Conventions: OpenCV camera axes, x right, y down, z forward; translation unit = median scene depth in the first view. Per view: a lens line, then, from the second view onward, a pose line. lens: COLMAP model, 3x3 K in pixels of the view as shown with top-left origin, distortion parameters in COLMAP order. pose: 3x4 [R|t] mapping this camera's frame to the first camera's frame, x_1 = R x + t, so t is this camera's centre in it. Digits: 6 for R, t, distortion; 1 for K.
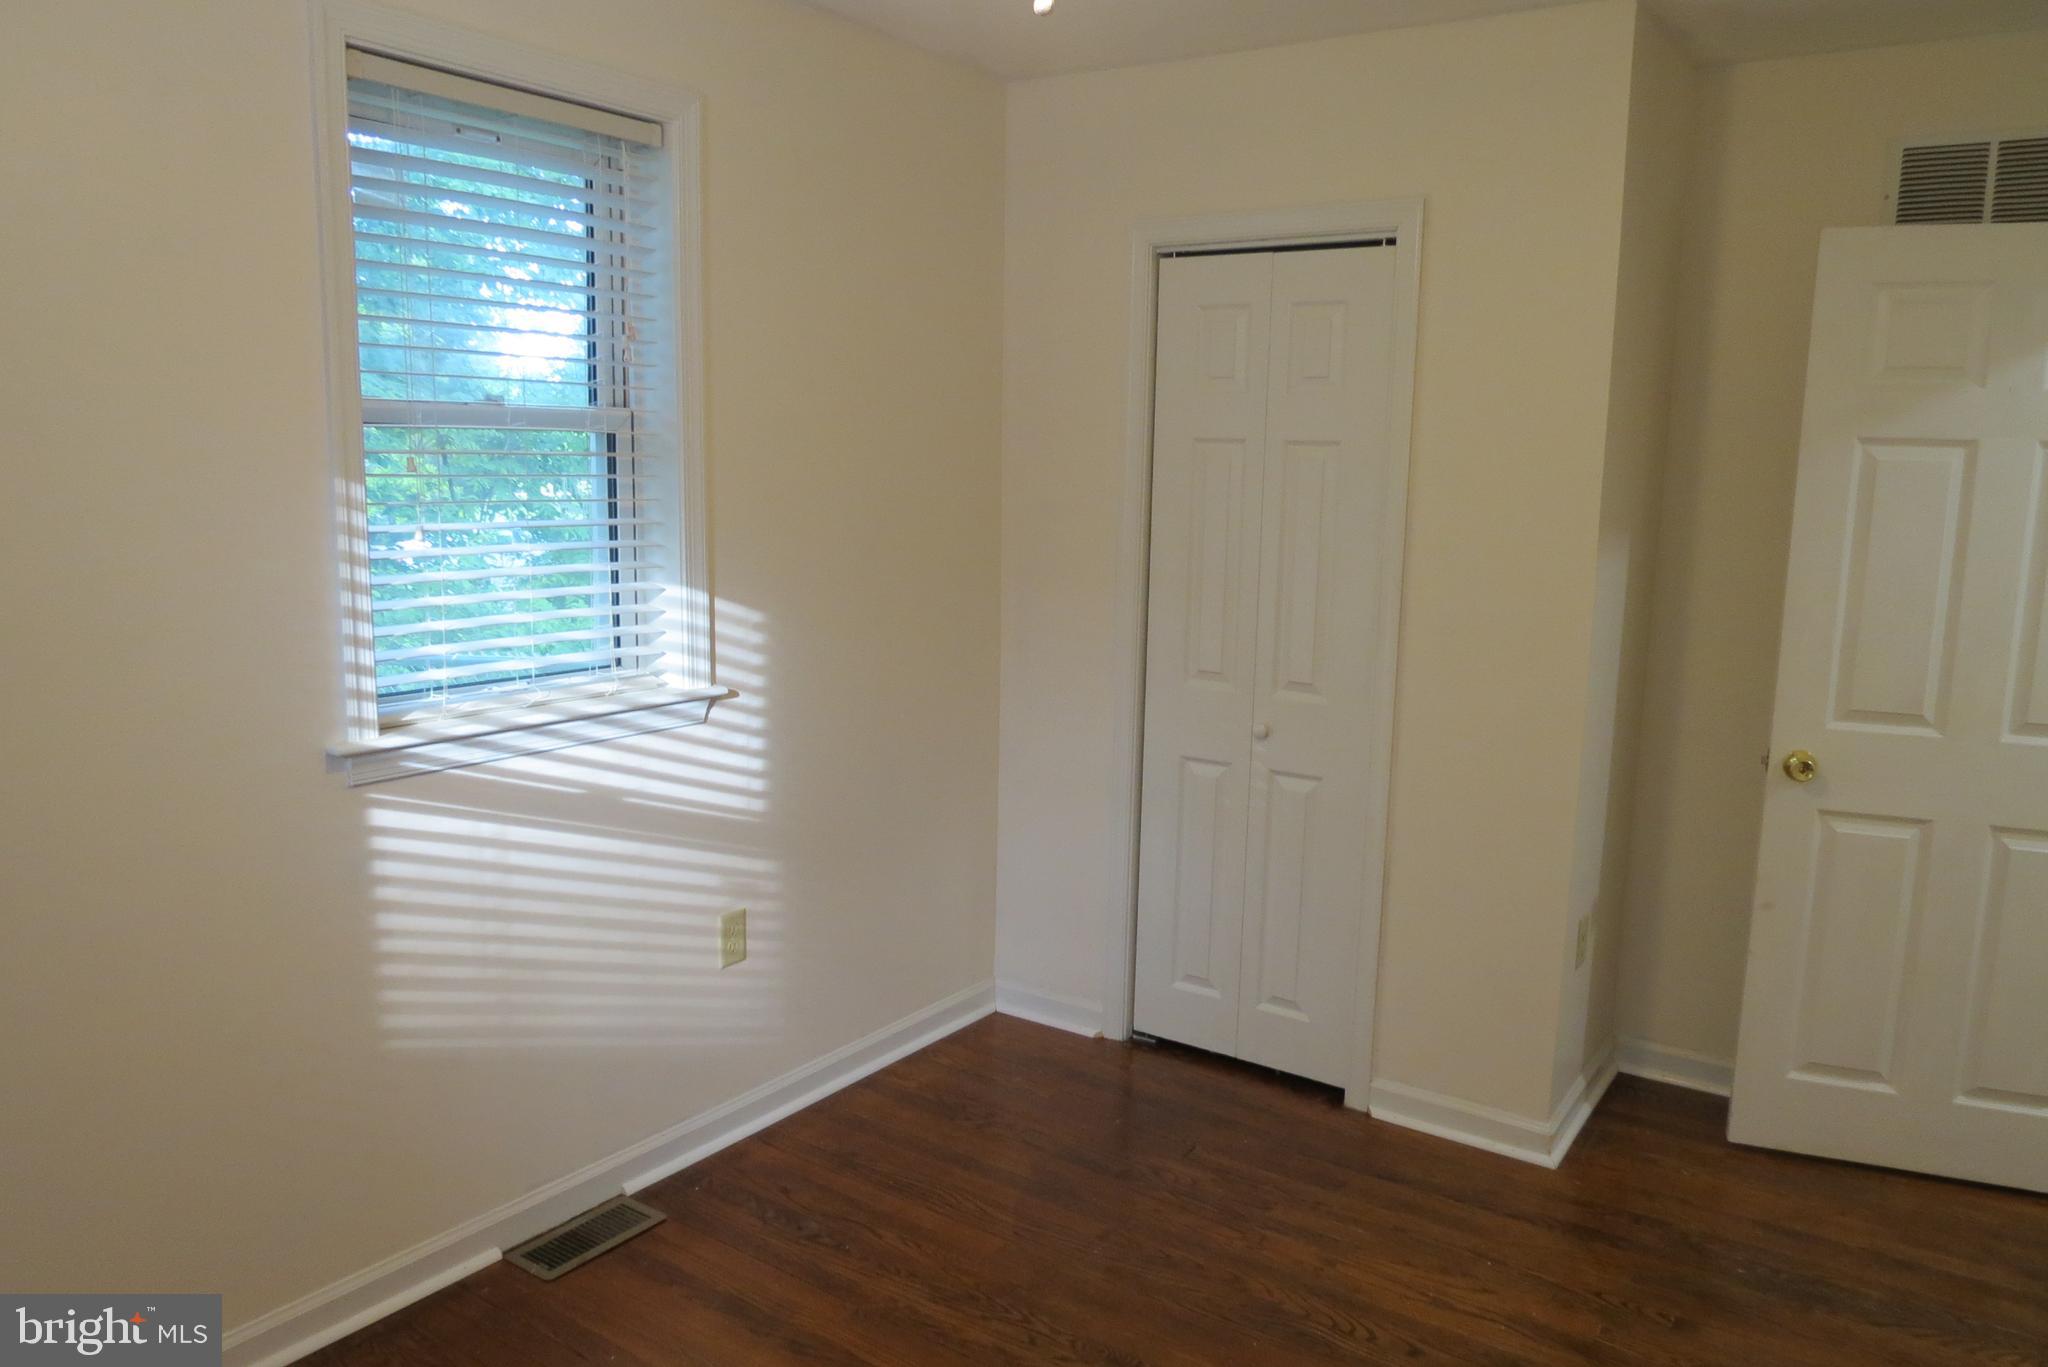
lens RADIAL K [[1466.9, 0, 1038.1], [0, 1466.9, 675.0], [0, 0, 1]] dist [-0.026810, 0.008864]
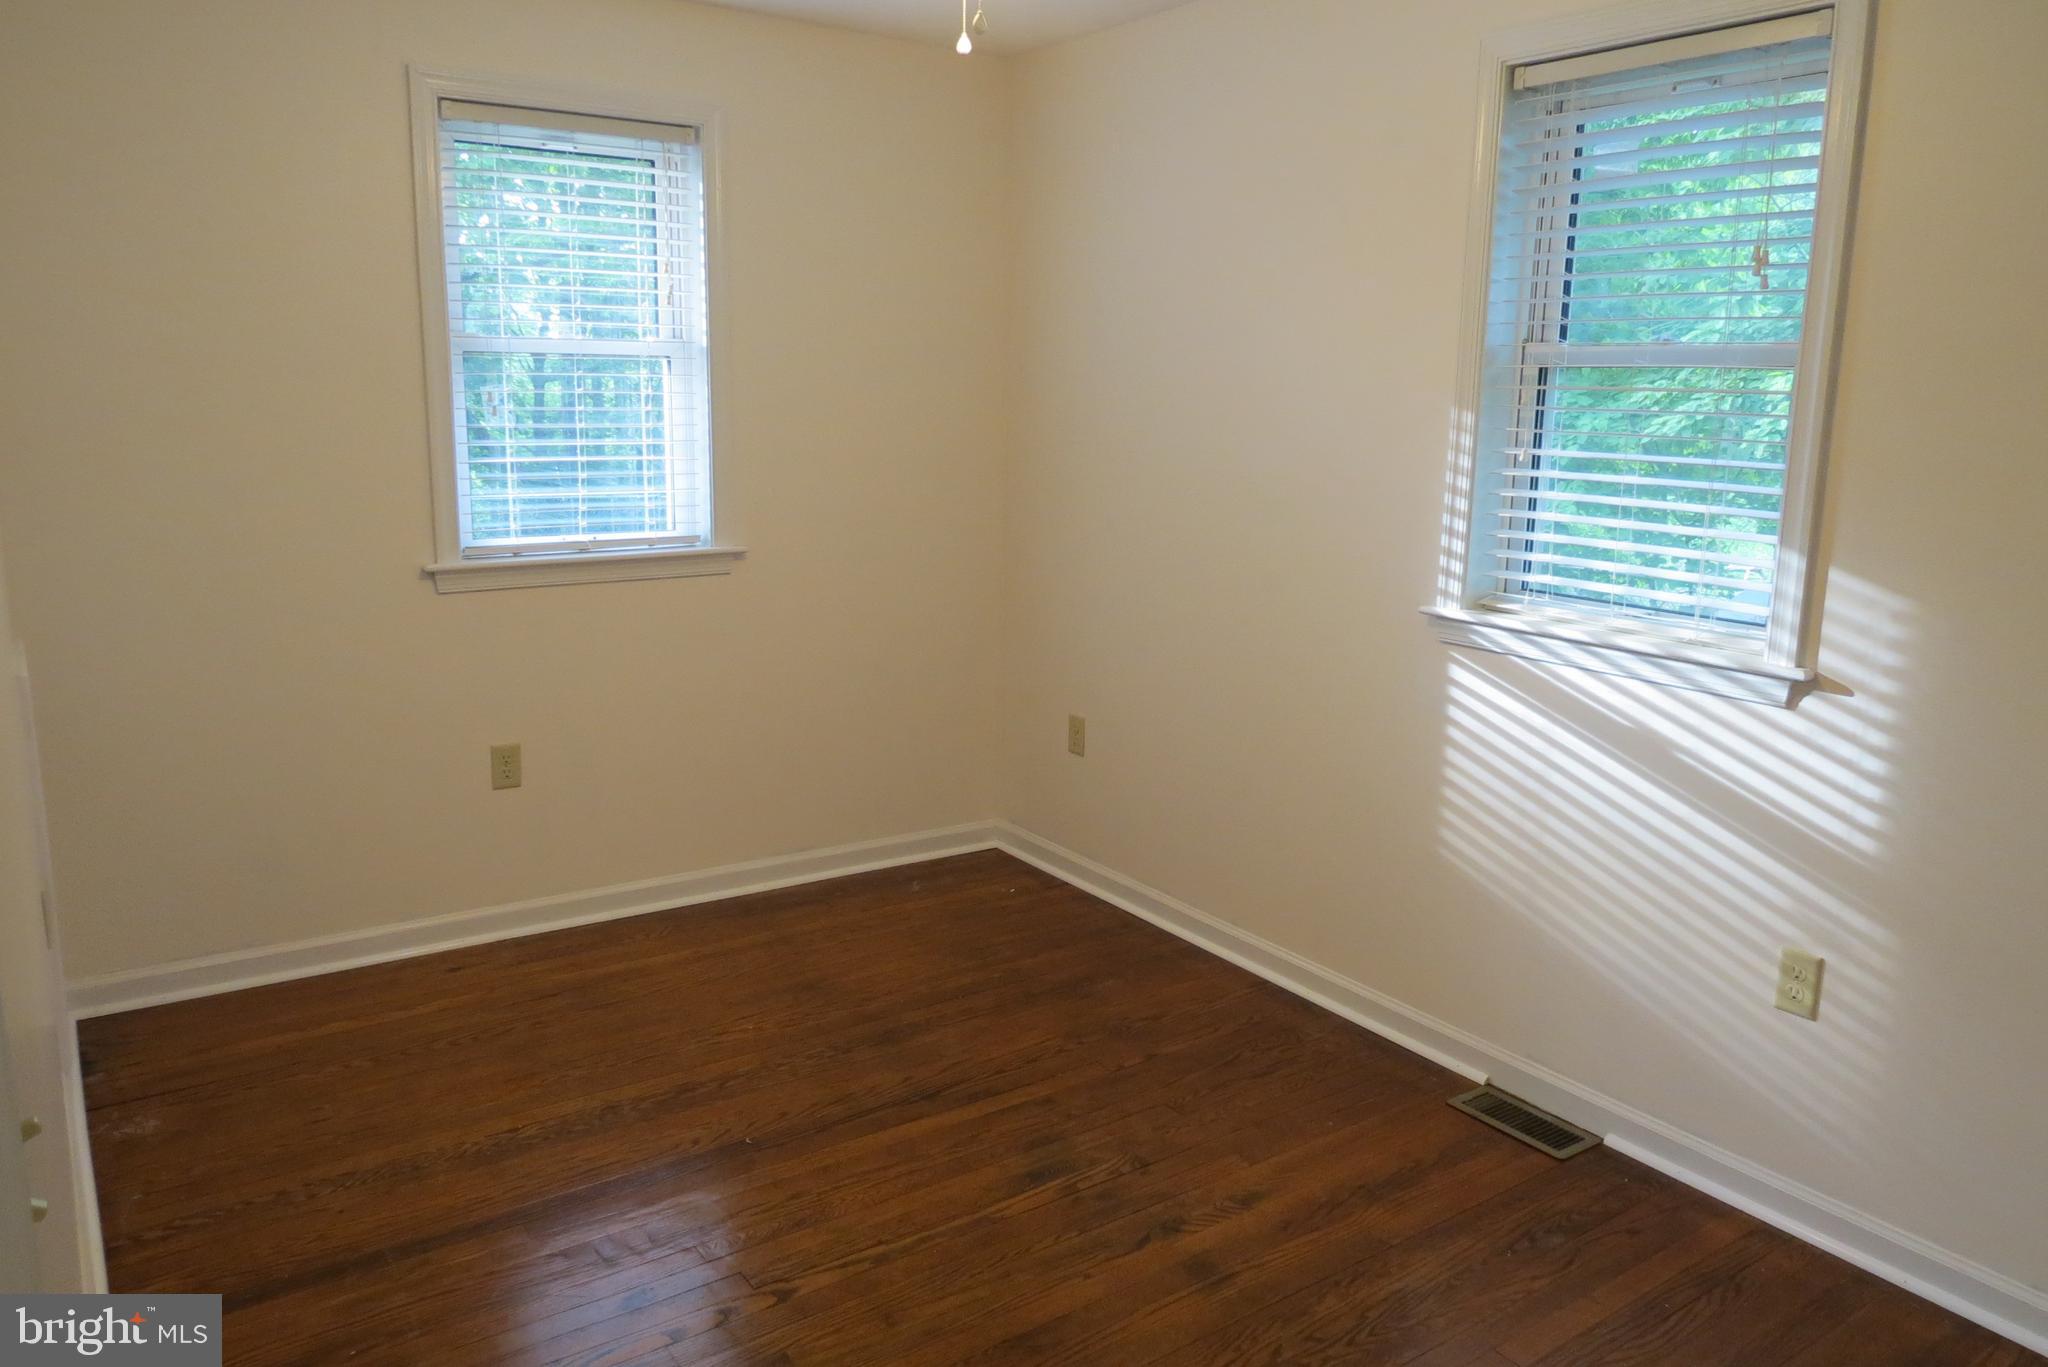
lens RADIAL K [[1466.9, 0, 1038.5], [0, 1466.9, 685.7], [0, 0, 1]] dist [-0.026810, 0.008864]
pose [[-0.352418, 0.151389, -0.923517, 0.723570], [-0.173457, 0.959163, 0.223424, -0.096329], [0.919627, 0.238929, -0.311767, 0.883594]]
